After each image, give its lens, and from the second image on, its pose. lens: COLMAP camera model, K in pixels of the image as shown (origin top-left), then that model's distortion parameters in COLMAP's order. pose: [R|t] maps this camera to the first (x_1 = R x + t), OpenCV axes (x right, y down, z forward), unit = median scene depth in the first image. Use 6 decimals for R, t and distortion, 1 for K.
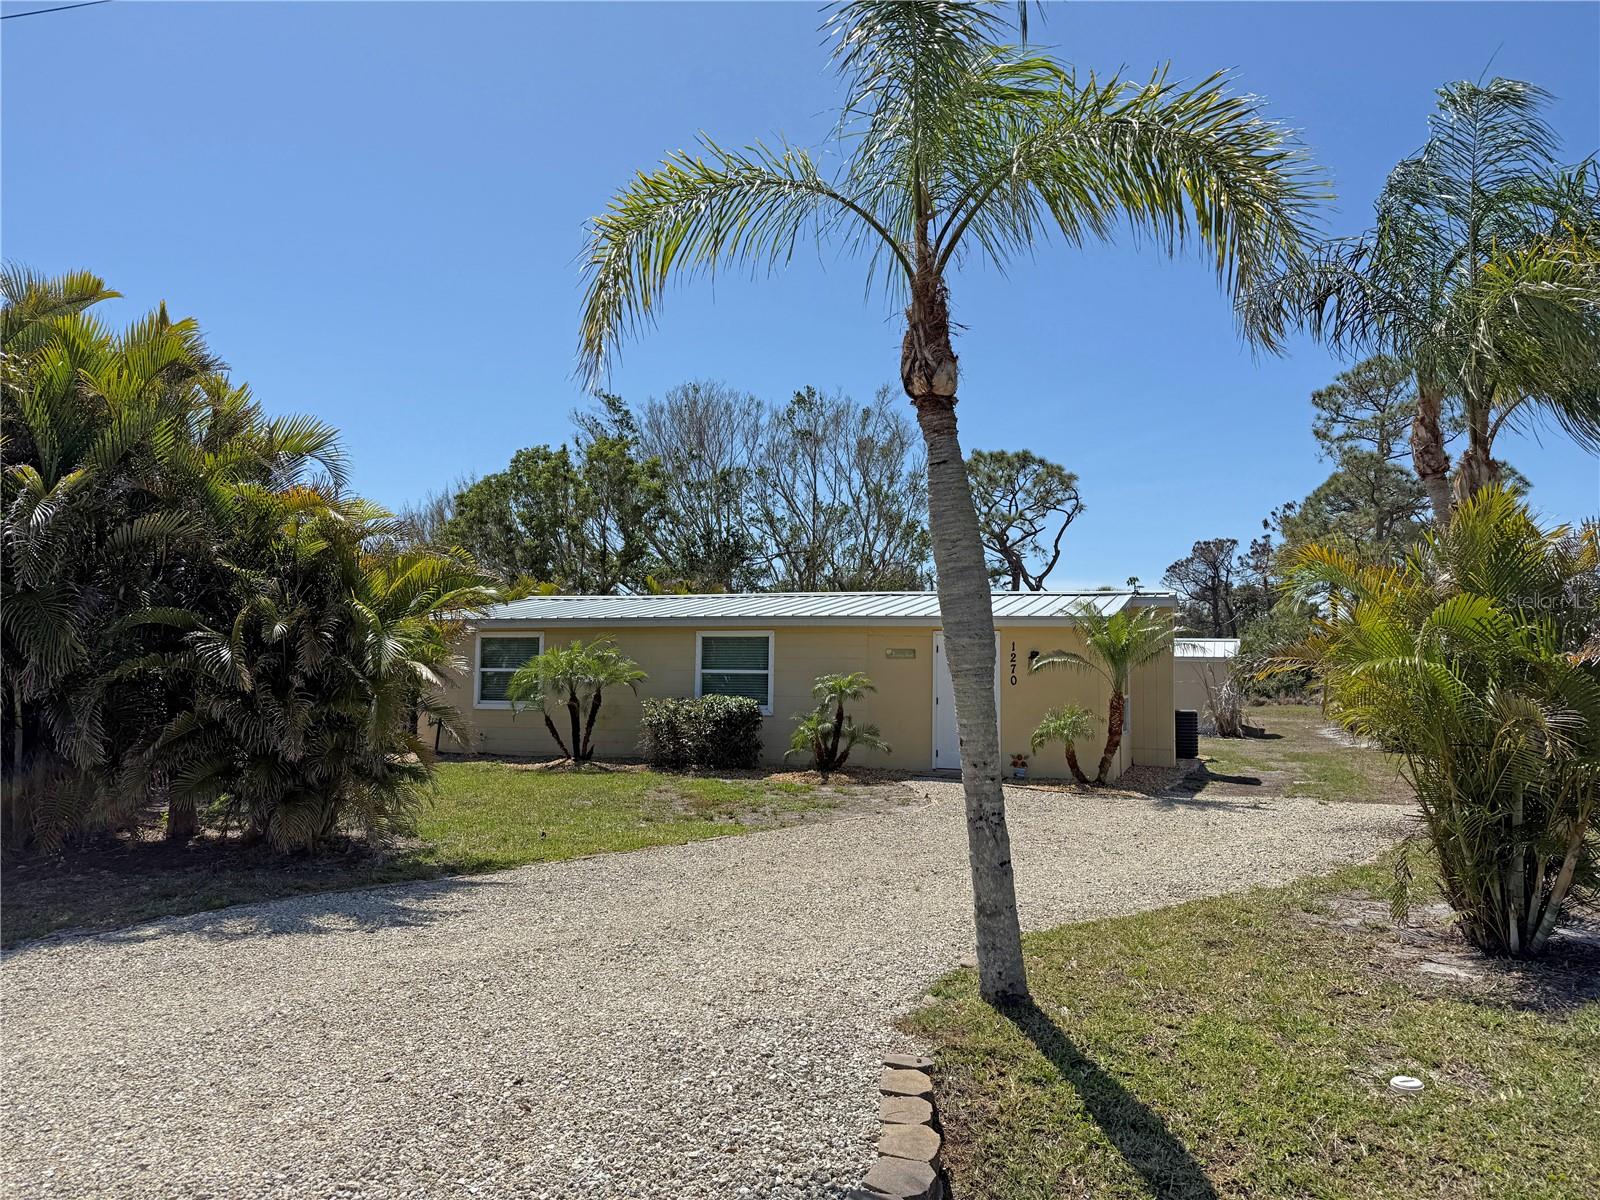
lens RADIAL K [[1111.4, 0, 794.3], [0, 1111.4, 612.3], [0, 0, 1]] dist [0.062486, -0.076035]
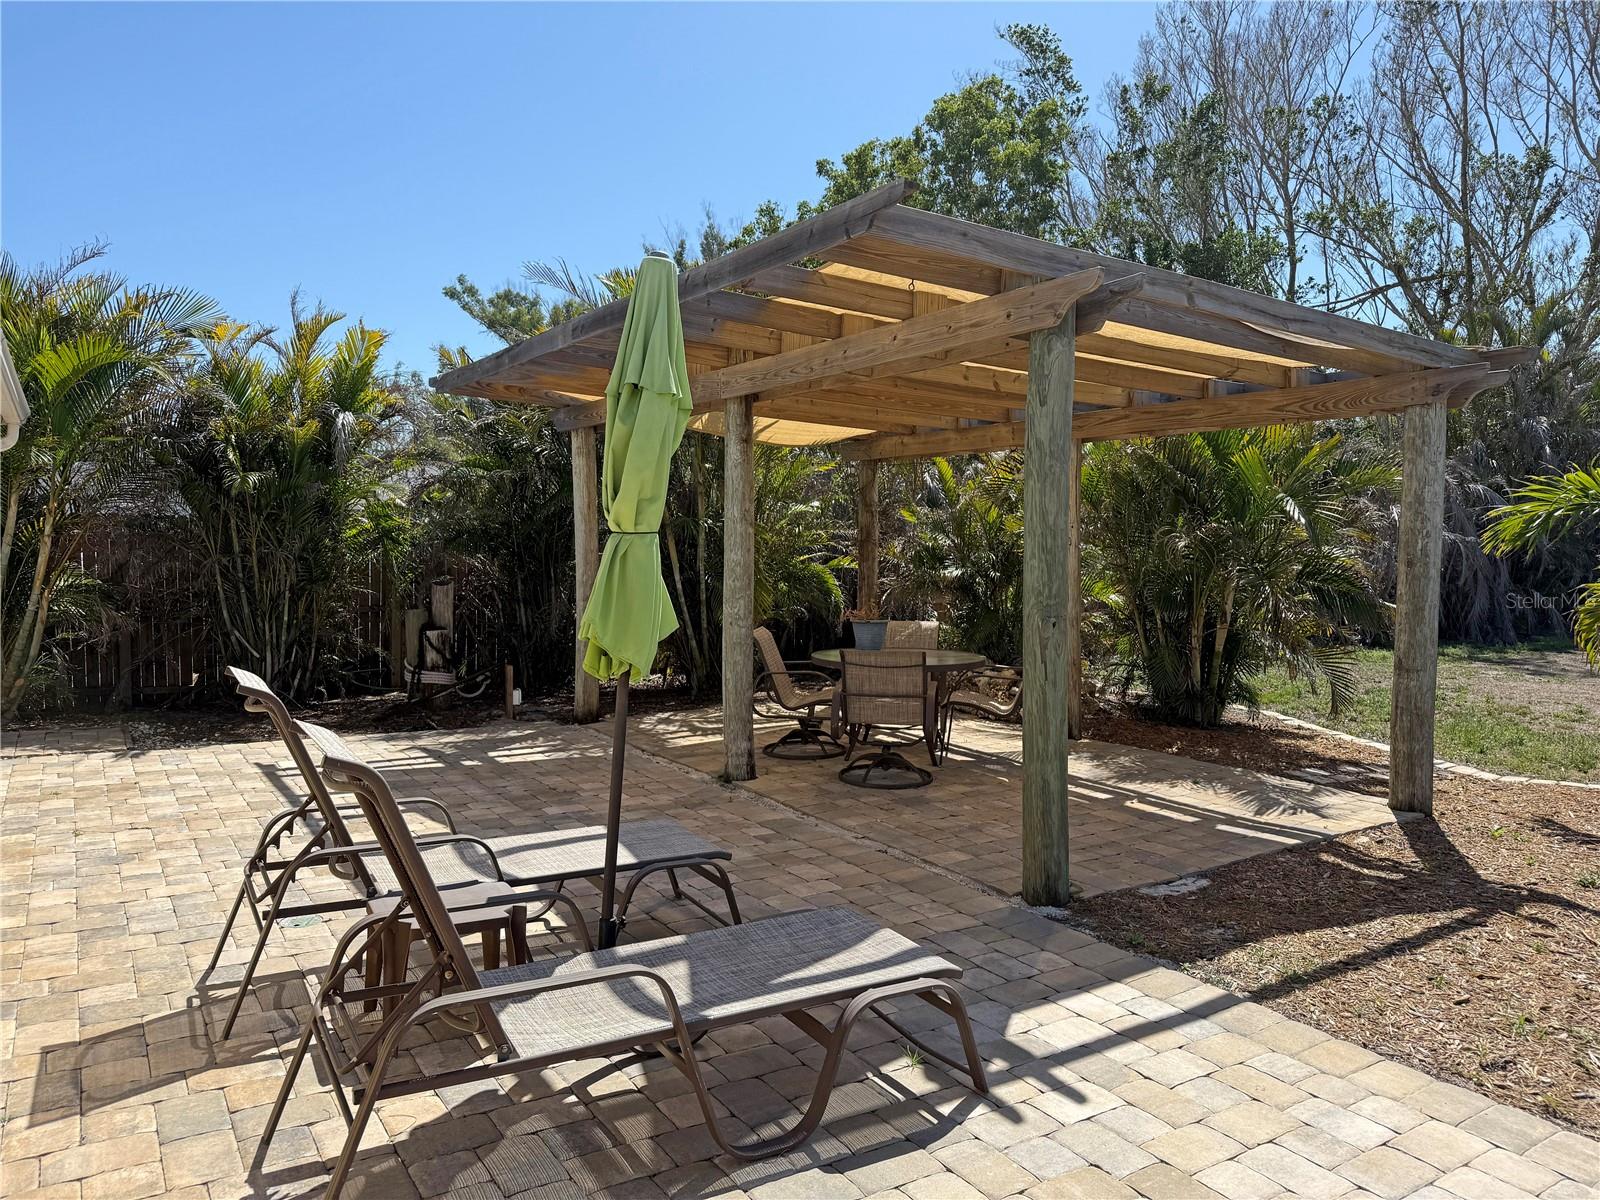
lens RADIAL K [[1111.4, 0, 791.3], [0, 1111.4, 613.3], [0, 0, 1]] dist [0.062486, -0.076035]
pose [[0.803585, 0.019544, -0.594870, 0.084229], [0.052059, 0.993322, 0.102959, 0.027954], [0.592909, -0.113705, 0.797201, 0.501769]]
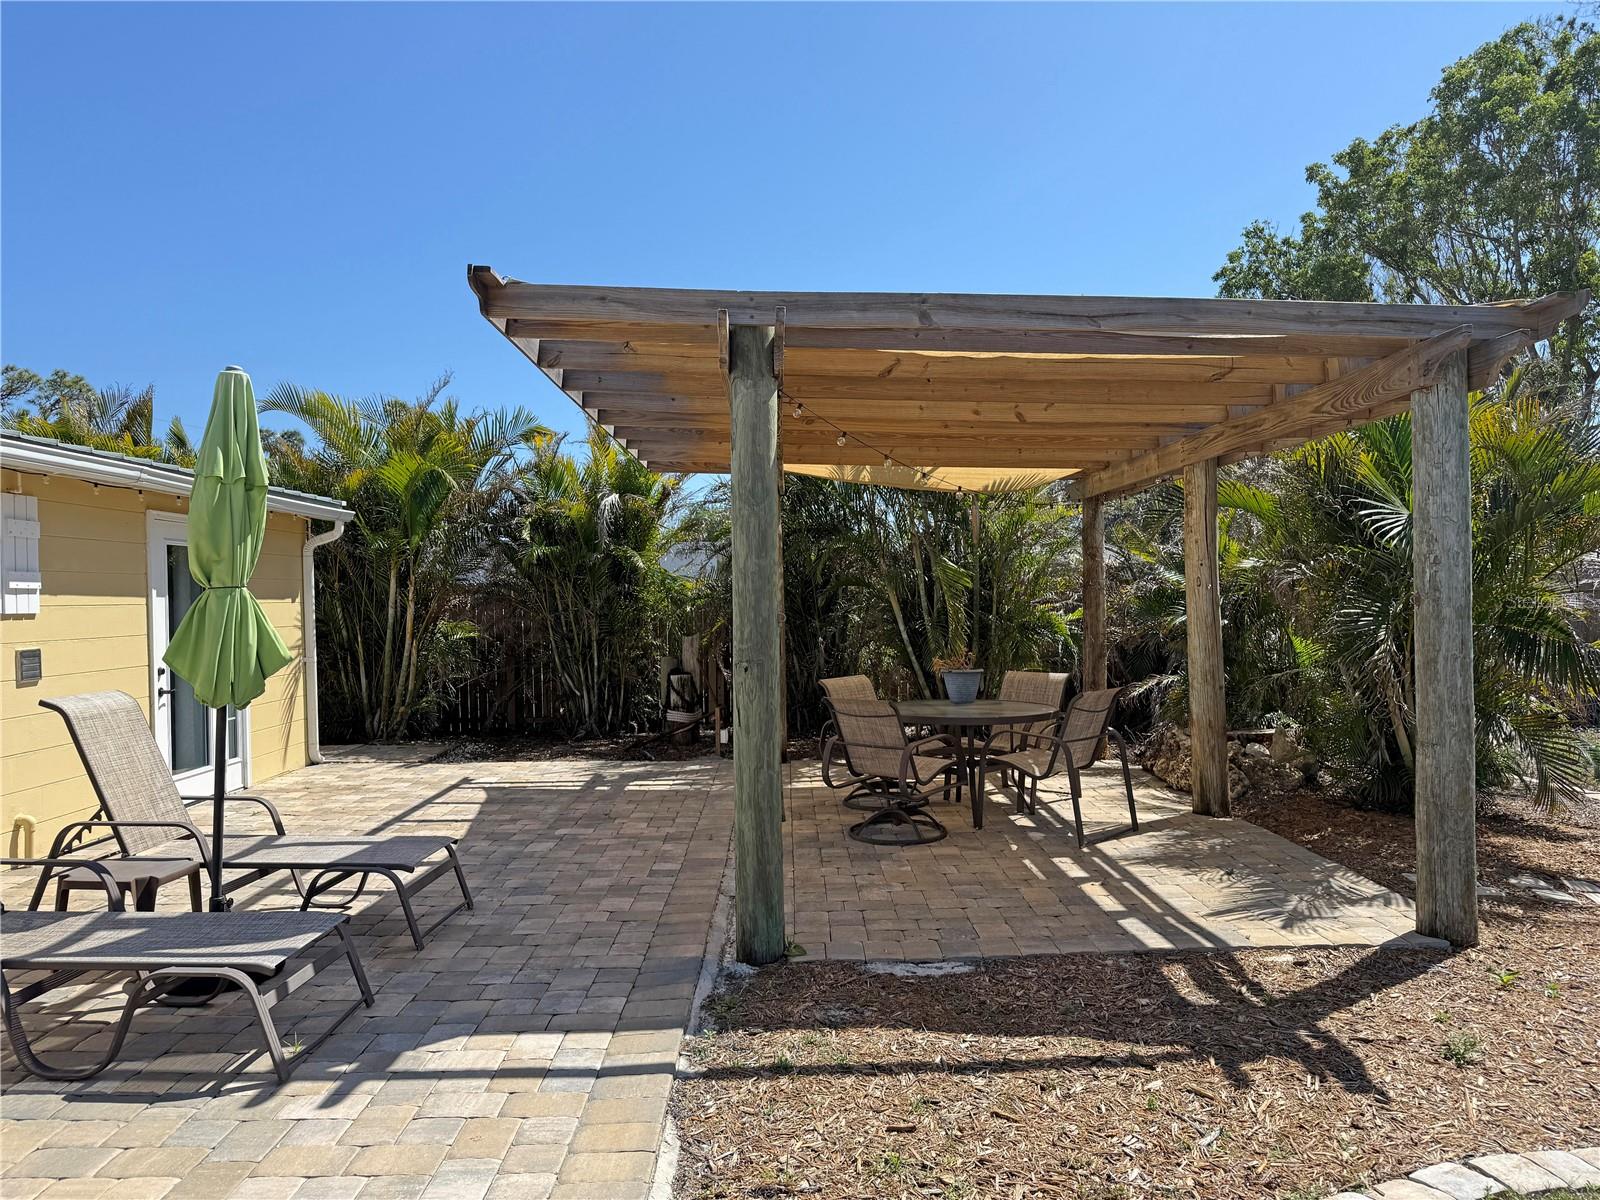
lens RADIAL K [[1111.4, 0, 798.1], [0, 1111.4, 601.1], [0, 0, 1]] dist [0.062486, -0.076035]
pose [[0.369506, -0.028459, -0.928792, 0.138786], [0.086294, 0.996262, 0.003804, 0.034942], [0.925213, -0.081555, 0.370581, 0.567436]]
